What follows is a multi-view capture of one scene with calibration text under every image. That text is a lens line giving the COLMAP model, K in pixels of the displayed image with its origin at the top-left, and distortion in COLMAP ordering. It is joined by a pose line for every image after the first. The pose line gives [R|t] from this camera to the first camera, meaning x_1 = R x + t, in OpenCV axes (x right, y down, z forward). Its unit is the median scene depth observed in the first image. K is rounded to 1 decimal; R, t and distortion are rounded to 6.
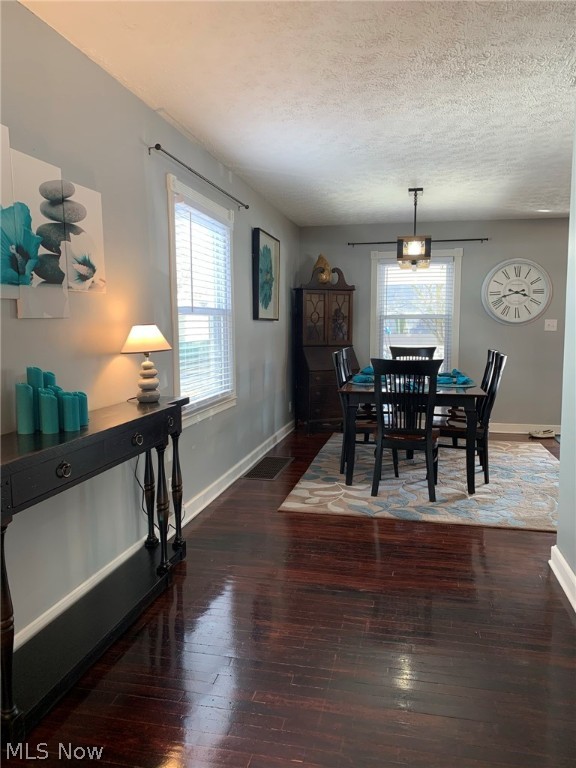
lens RADIAL K [[590.3, 0, 288.0], [0, 590.3, 384.0], [0, 0, 1]] dist [0.122633, -0.150961]
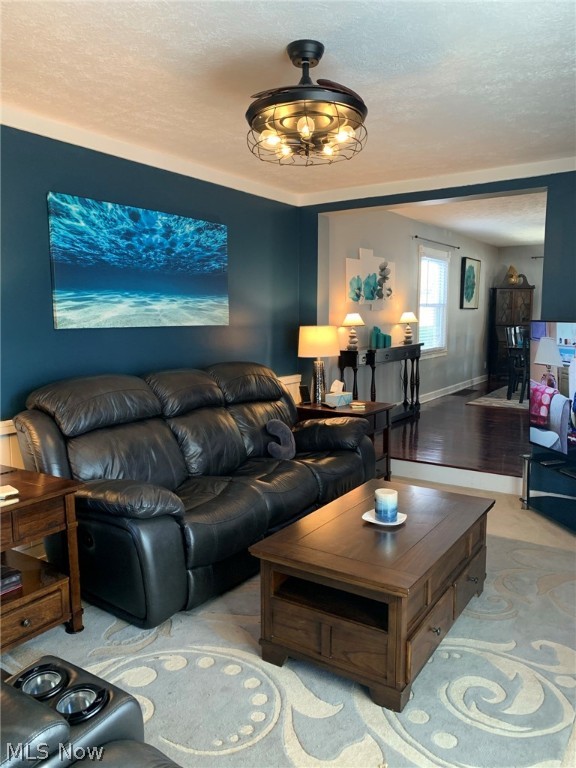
lens RADIAL K [[590.3, 0, 288.0], [0, 590.3, 384.0], [0, 0, 1]] dist [0.122633, -0.150961]
pose [[0.932927, 0.045577, -0.357168, 0.177773], [-0.037832, 0.998874, 0.028643, 0.136505], [0.358071, -0.013209, 0.933601, -1.382450]]
